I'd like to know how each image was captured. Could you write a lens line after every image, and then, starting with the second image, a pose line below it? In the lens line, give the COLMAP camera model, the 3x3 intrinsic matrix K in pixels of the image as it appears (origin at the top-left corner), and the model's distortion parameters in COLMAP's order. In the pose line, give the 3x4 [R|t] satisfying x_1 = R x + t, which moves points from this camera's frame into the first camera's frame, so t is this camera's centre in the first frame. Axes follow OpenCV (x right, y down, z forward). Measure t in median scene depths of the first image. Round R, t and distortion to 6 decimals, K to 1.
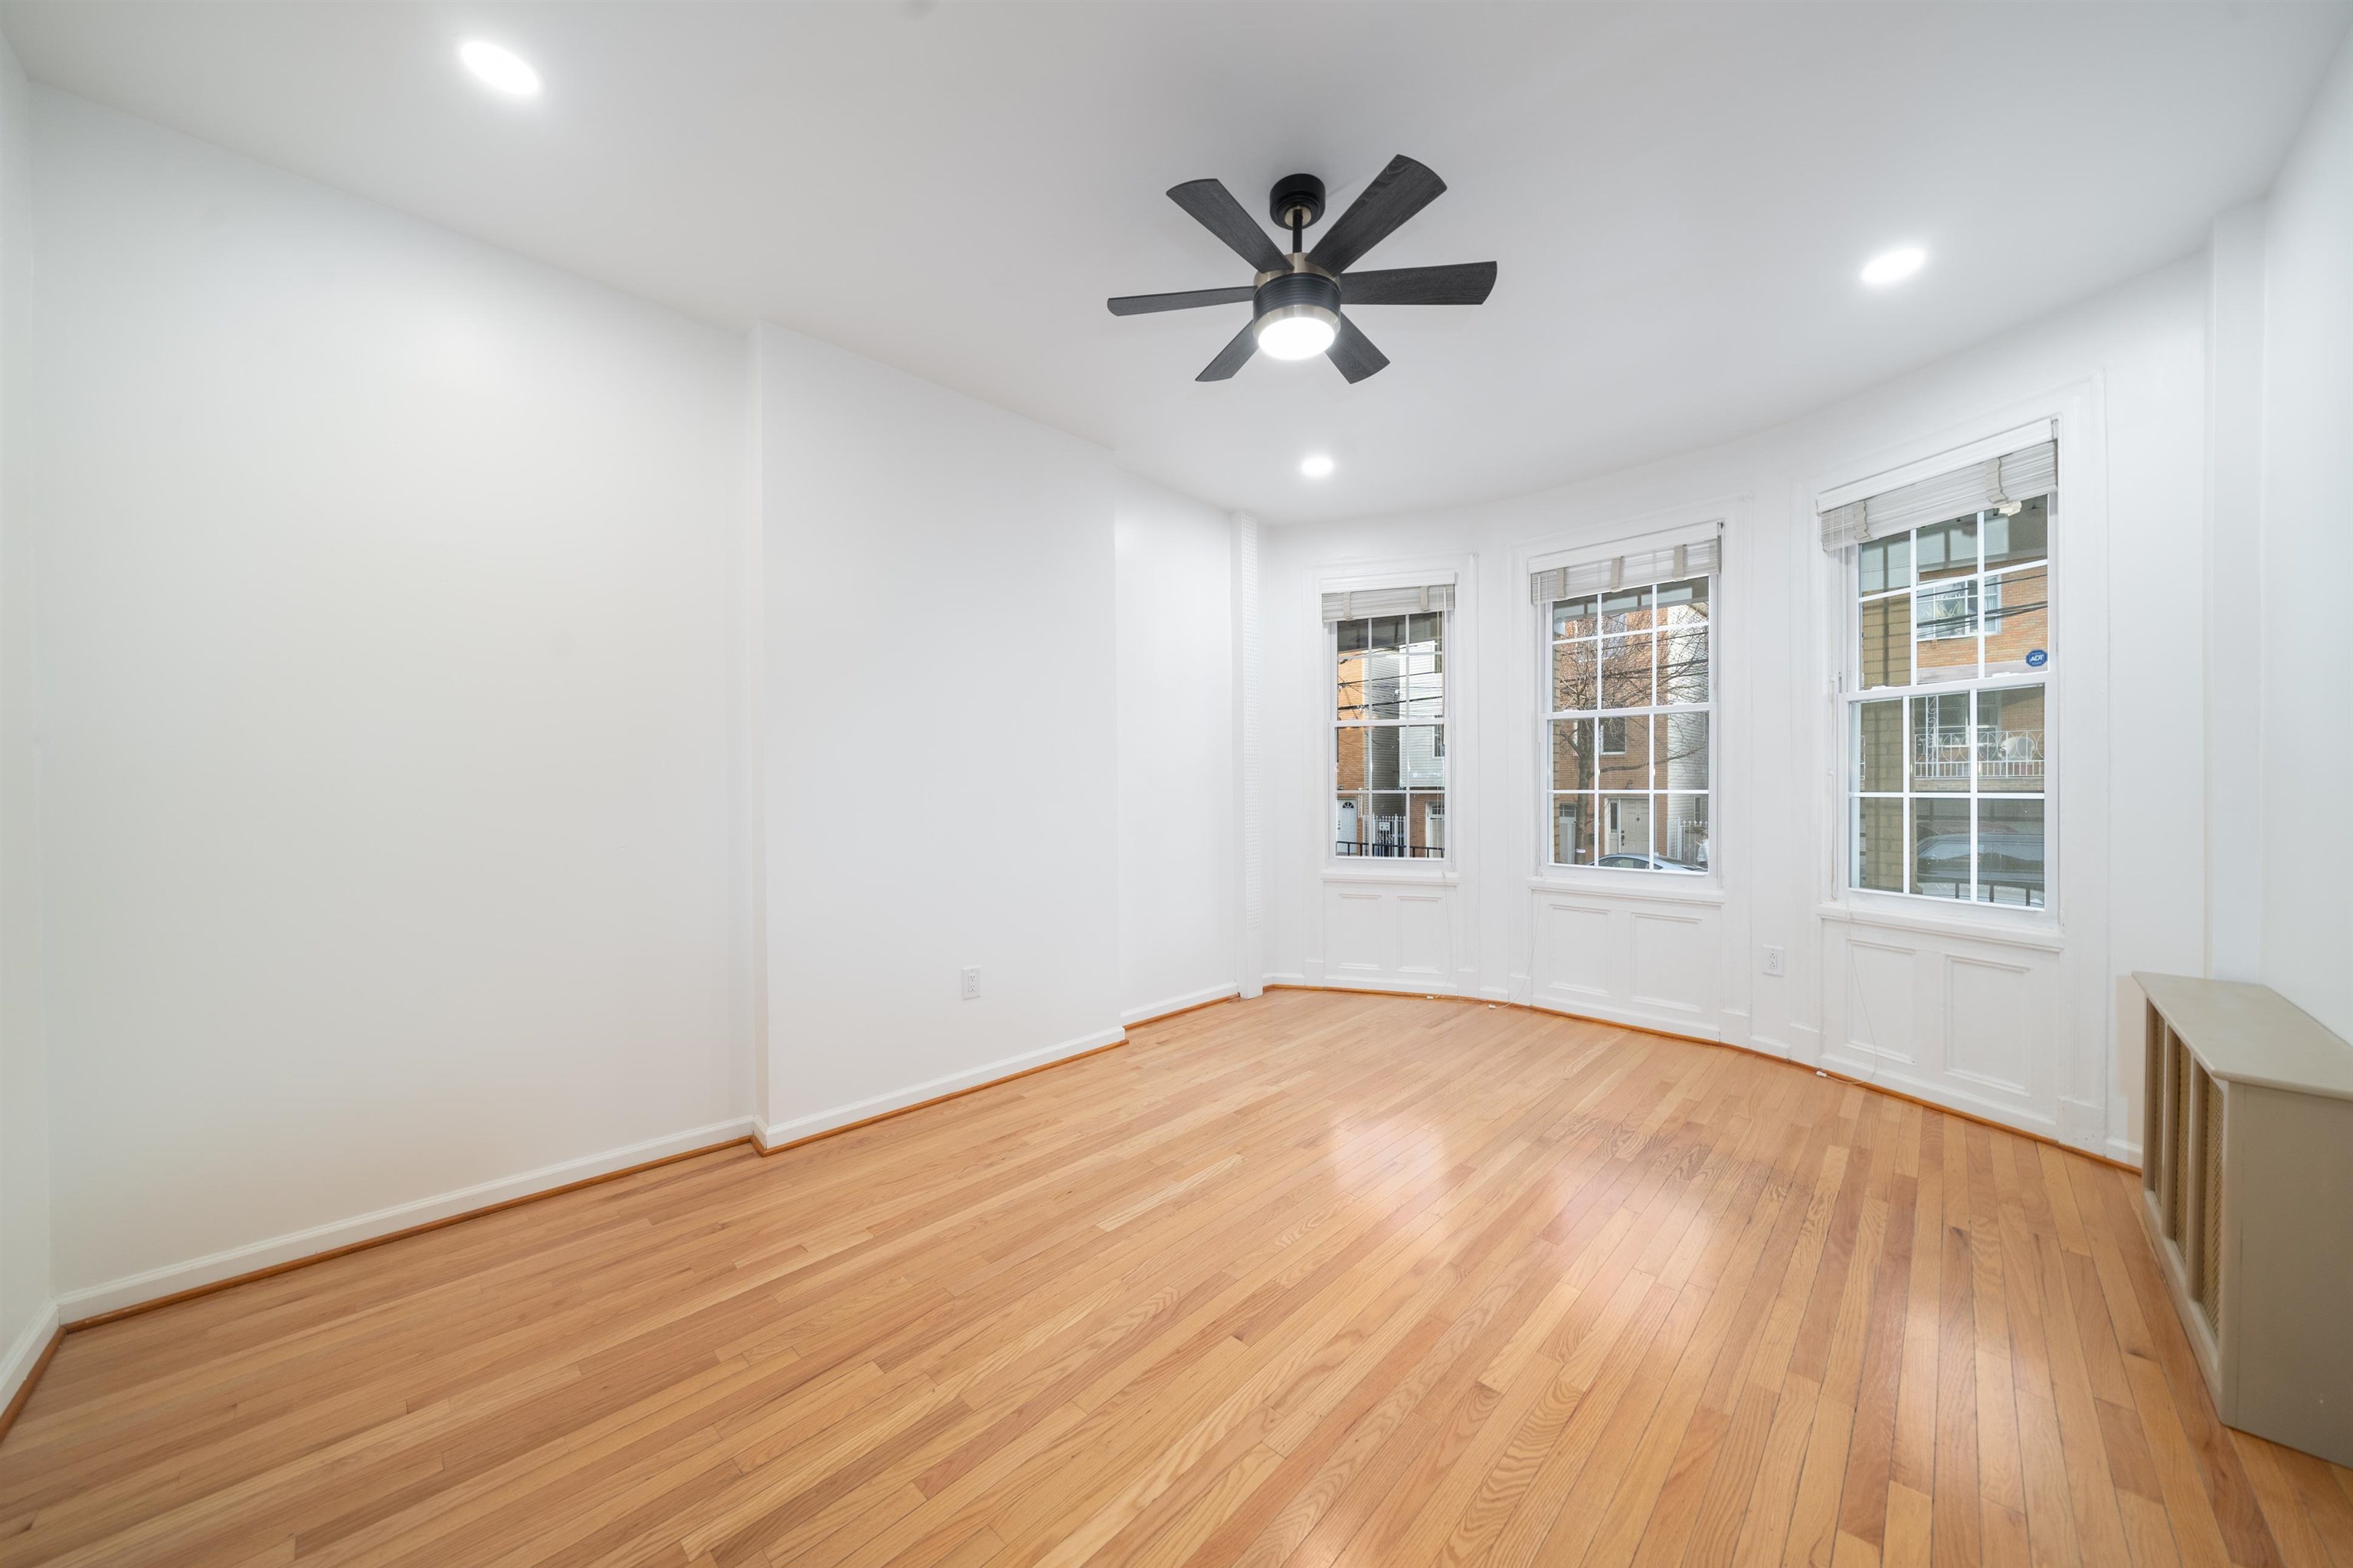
lens RADIAL K [[777.1, 0, 1164.6], [0, 777.1, 781.9], [0, 0, 1]] dist [-0.001422, -0.000088]
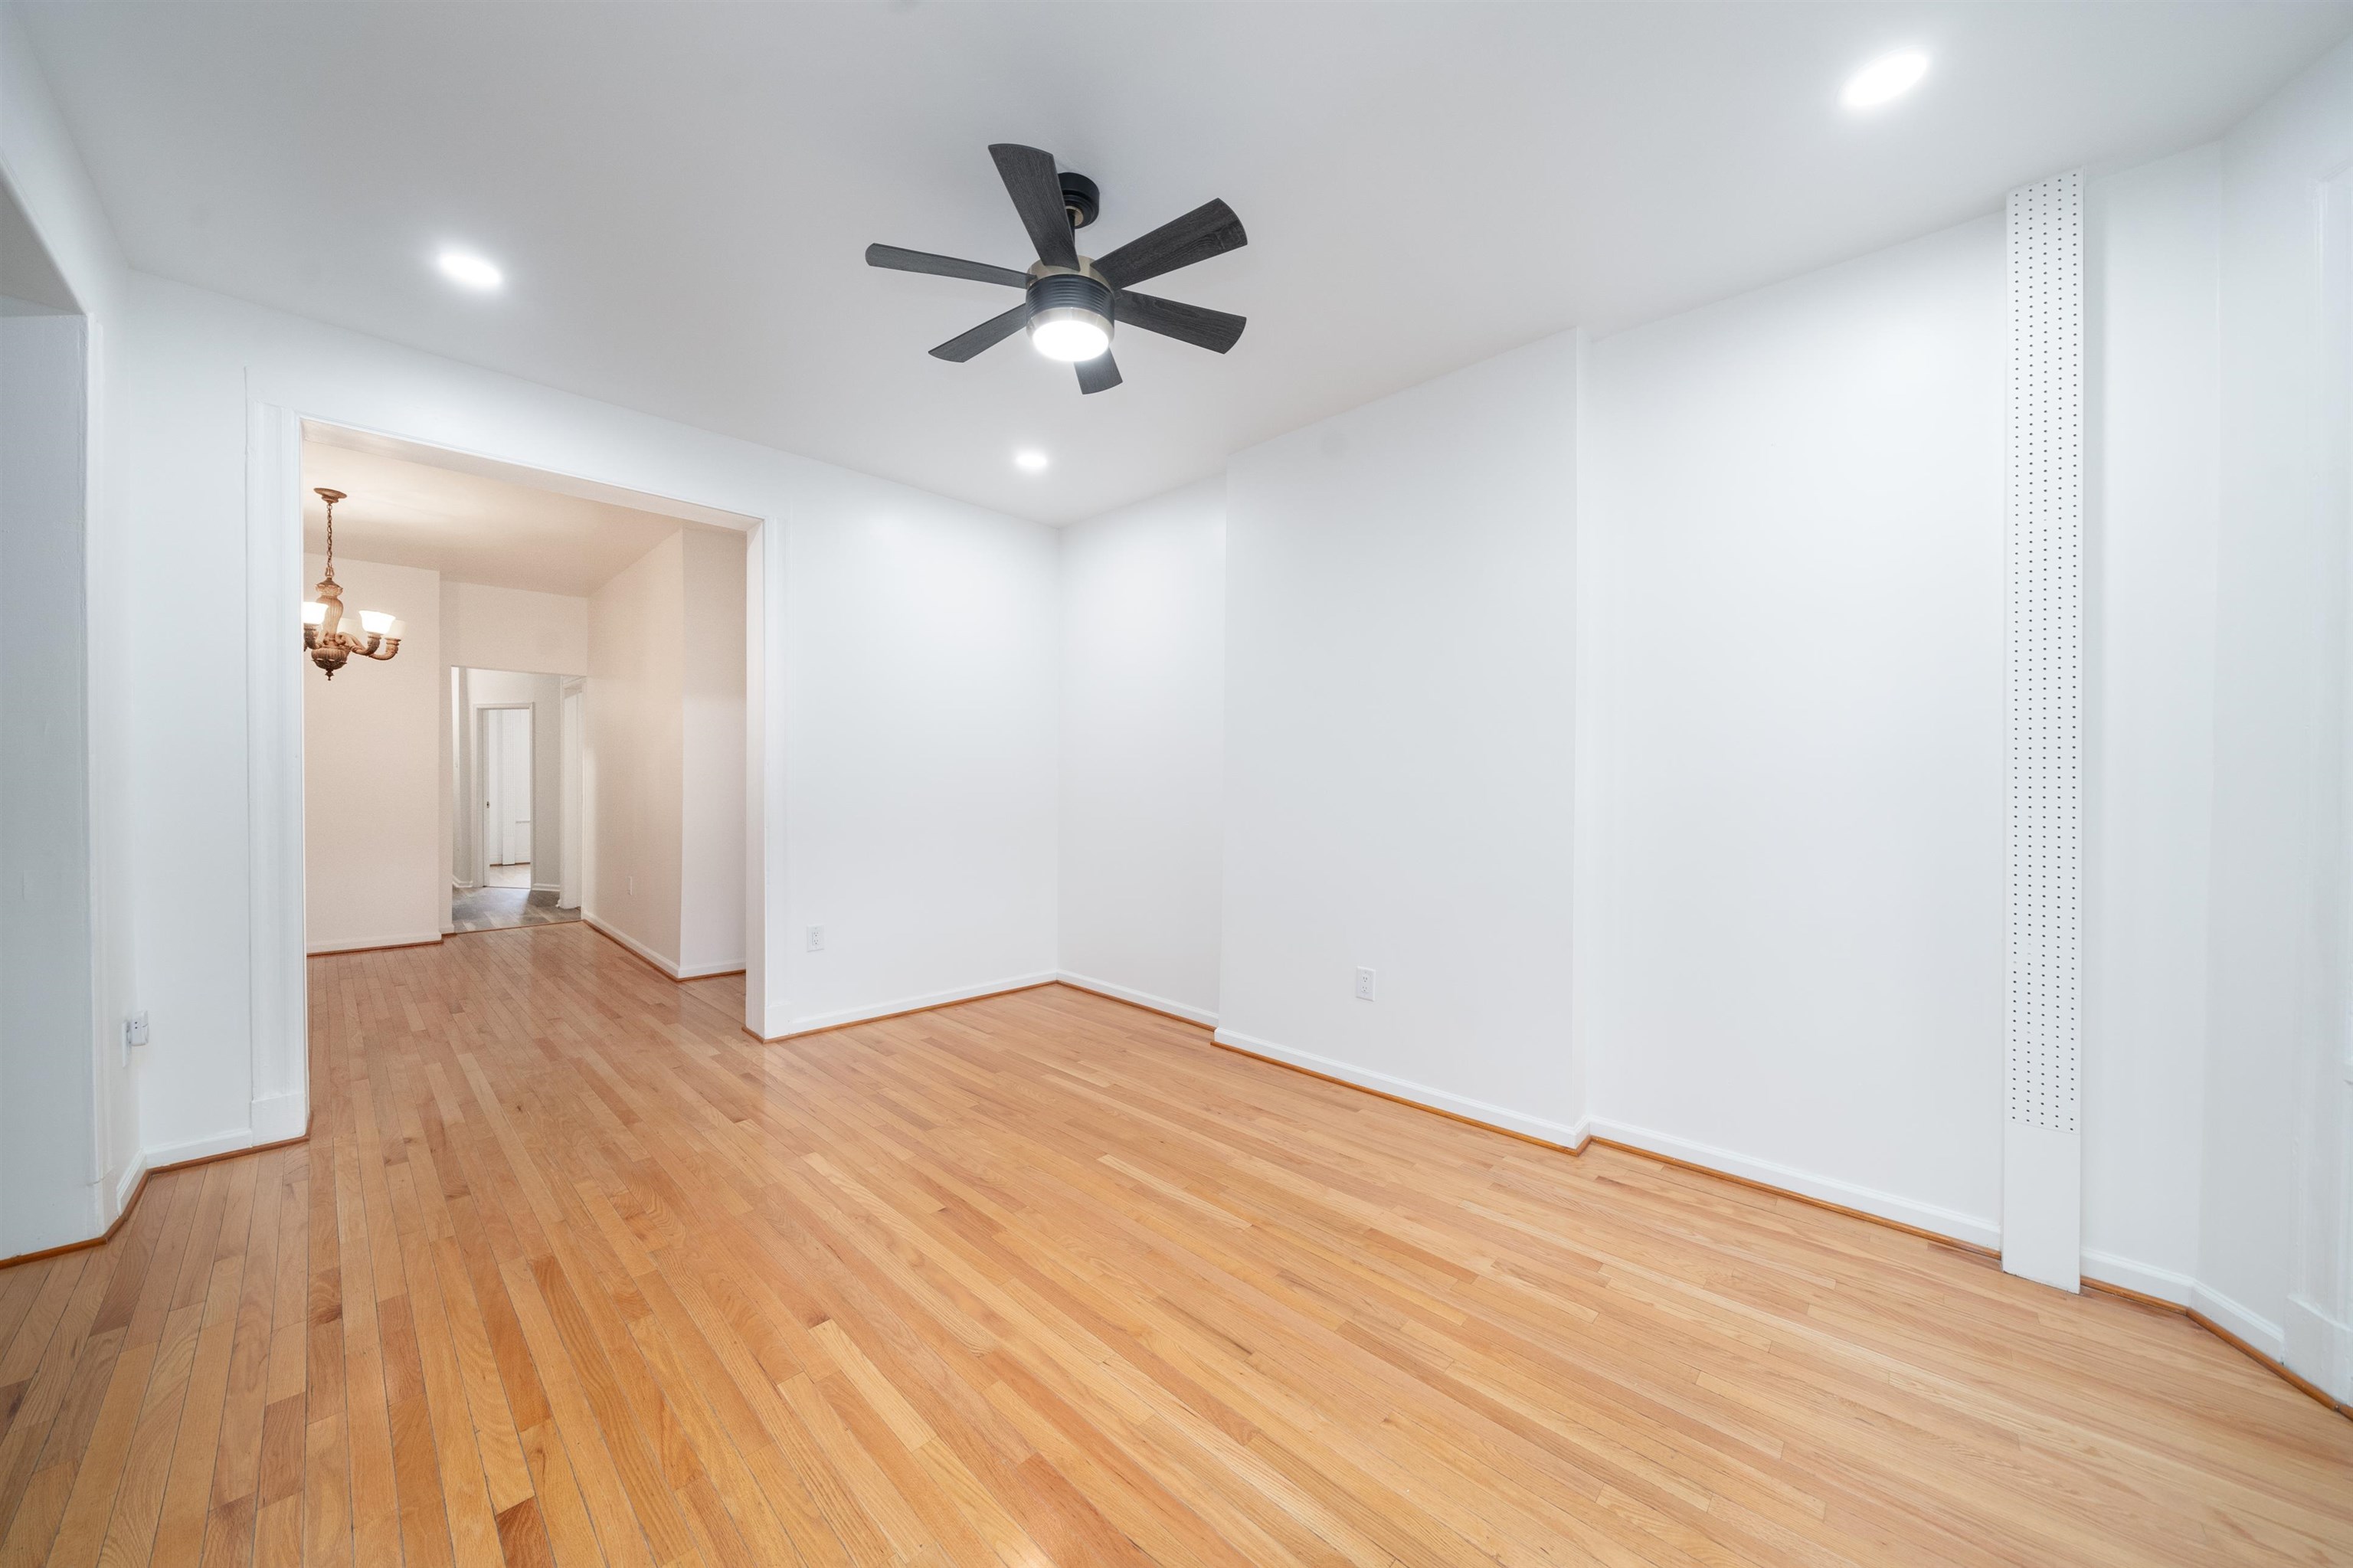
lens RADIAL K [[777.1, 0, 1164.6], [0, 777.1, 781.9], [0, 0, 1]] dist [-0.001422, -0.000088]
pose [[0.051233, 0.008288, -0.998652, 0.880992], [-0.001170, 0.999965, 0.008238, -0.015721], [0.998686, 0.000747, 0.051241, 0.807395]]
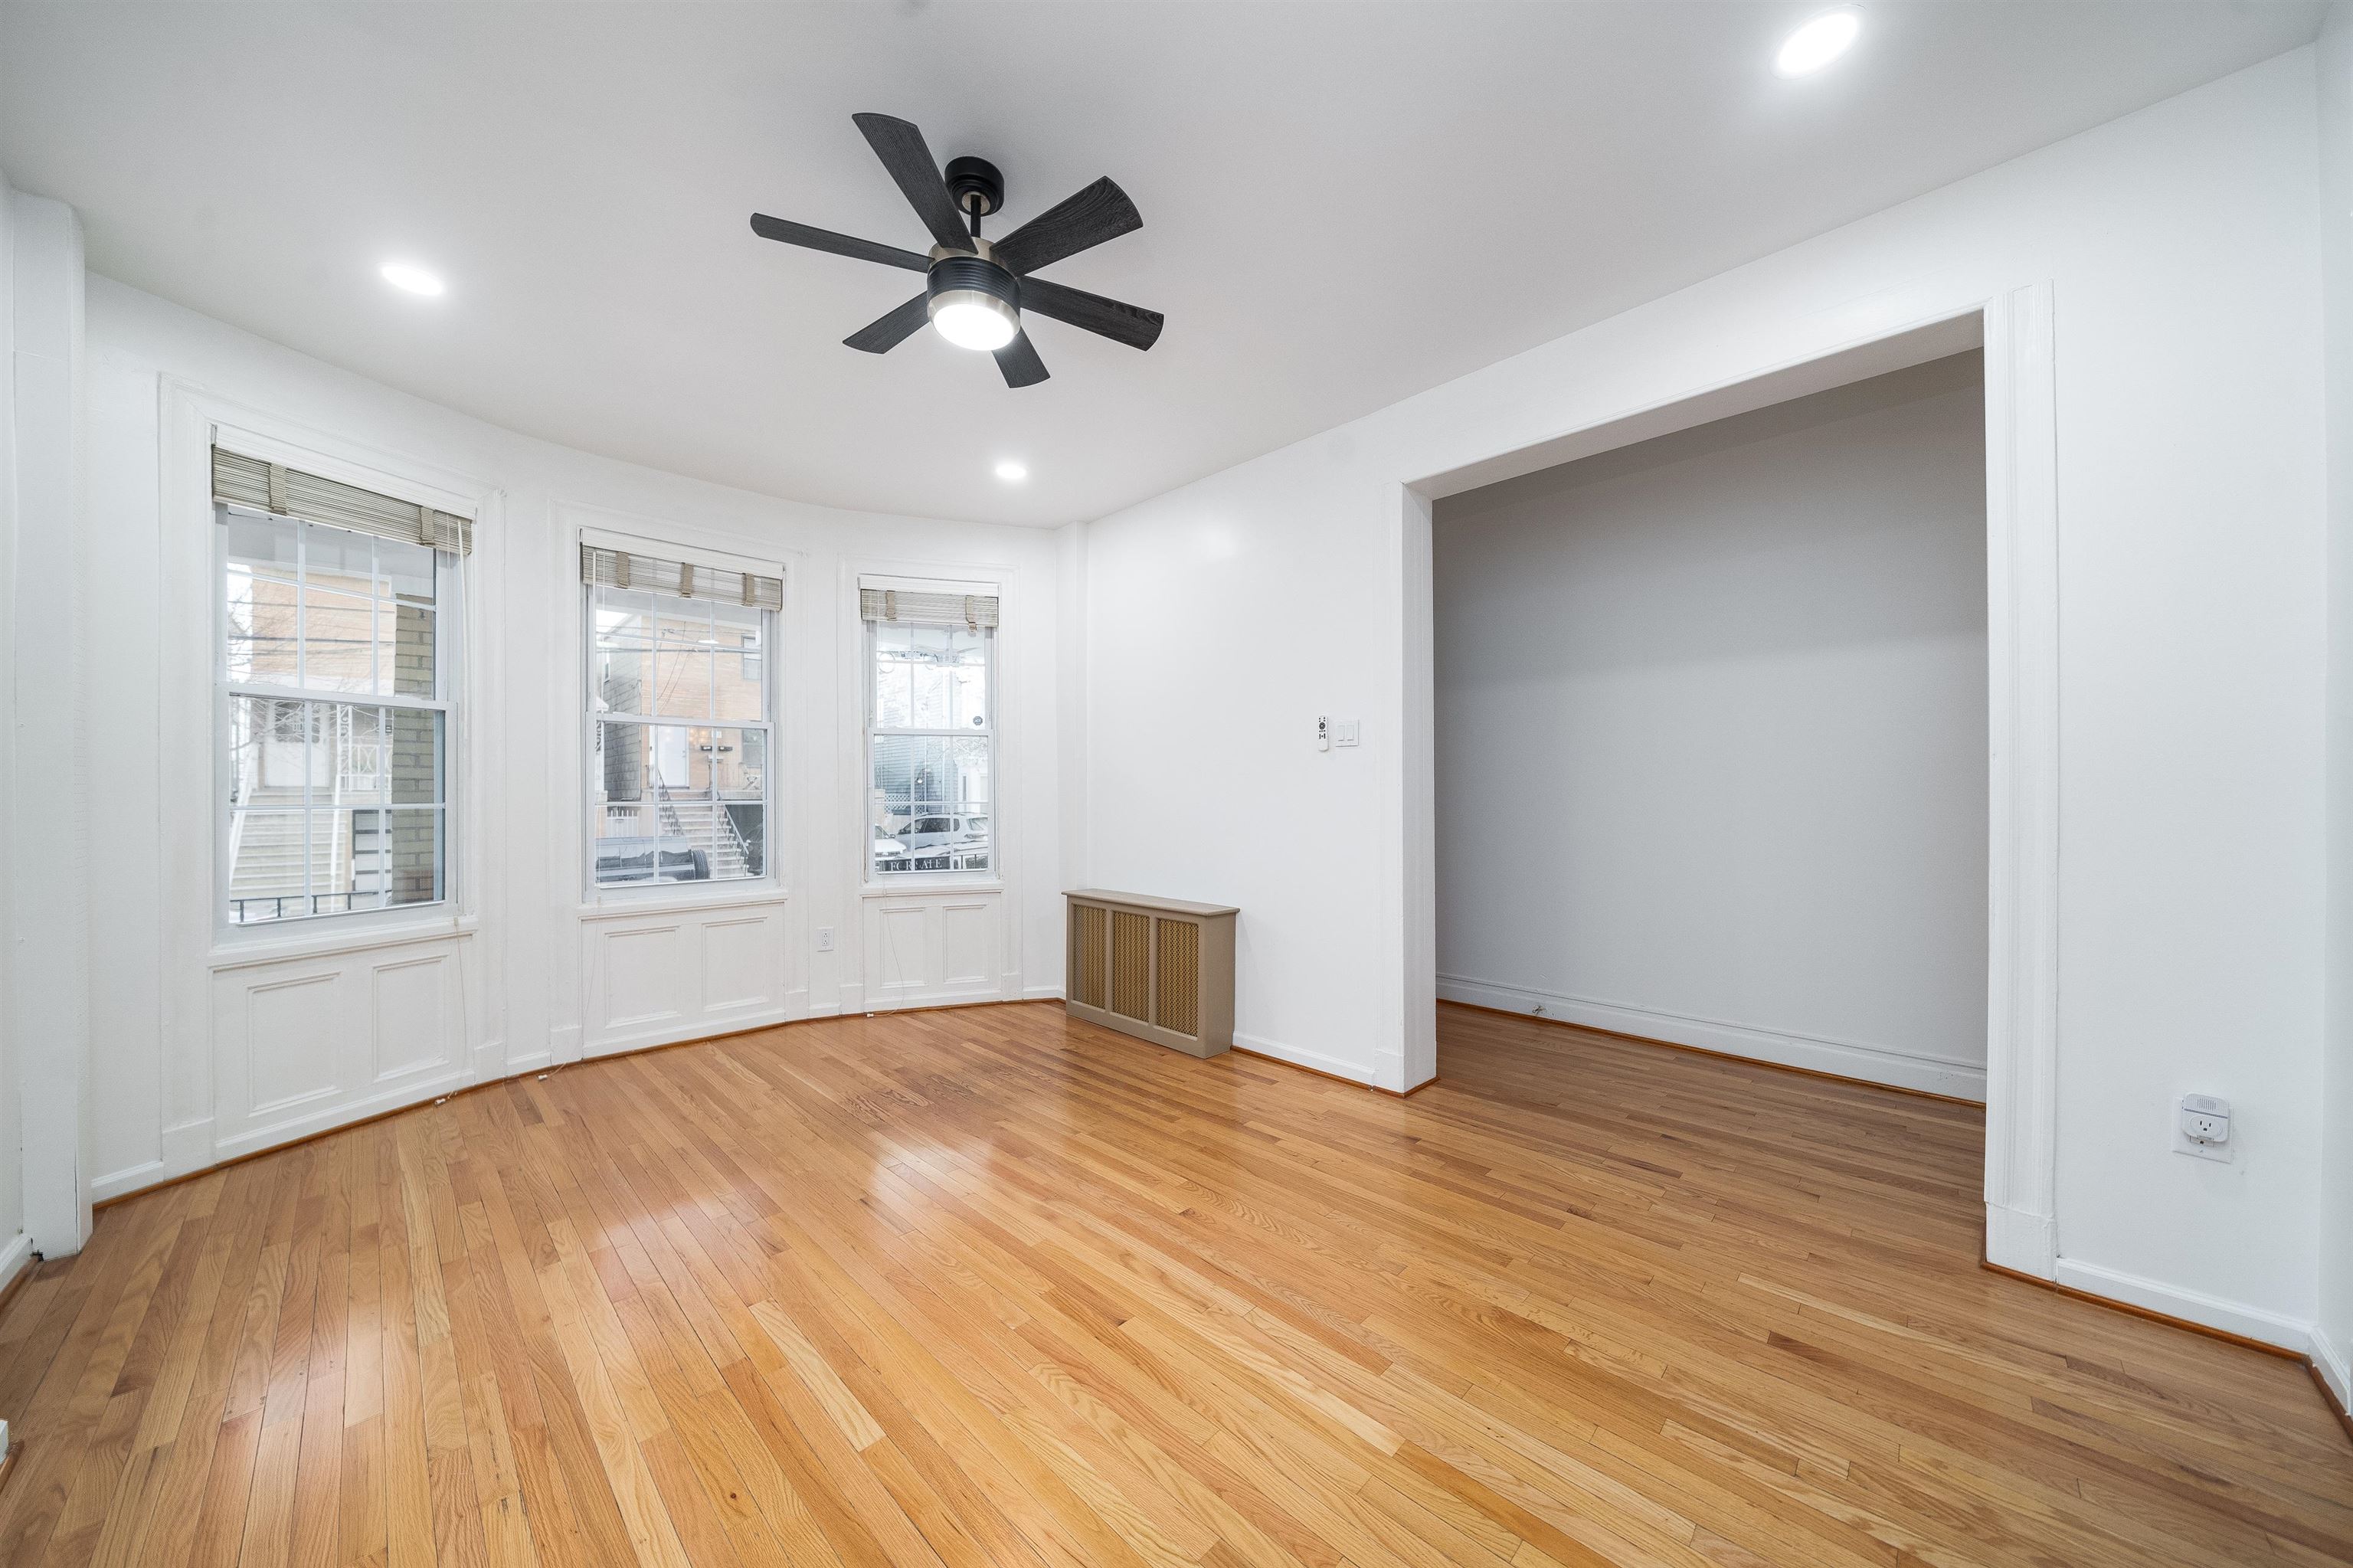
lens RADIAL K [[828.4, 0, 1138.7], [0, 828.4, 771.7], [0, 0, 1]] dist [-0.003652, 0.000013]
pose [[0.022022, 0.032658, 0.999224, -0.636983], [-0.002425, 0.999465, -0.032612, 0.009711], [-0.999755, -0.001705, 0.022089, 0.587782]]
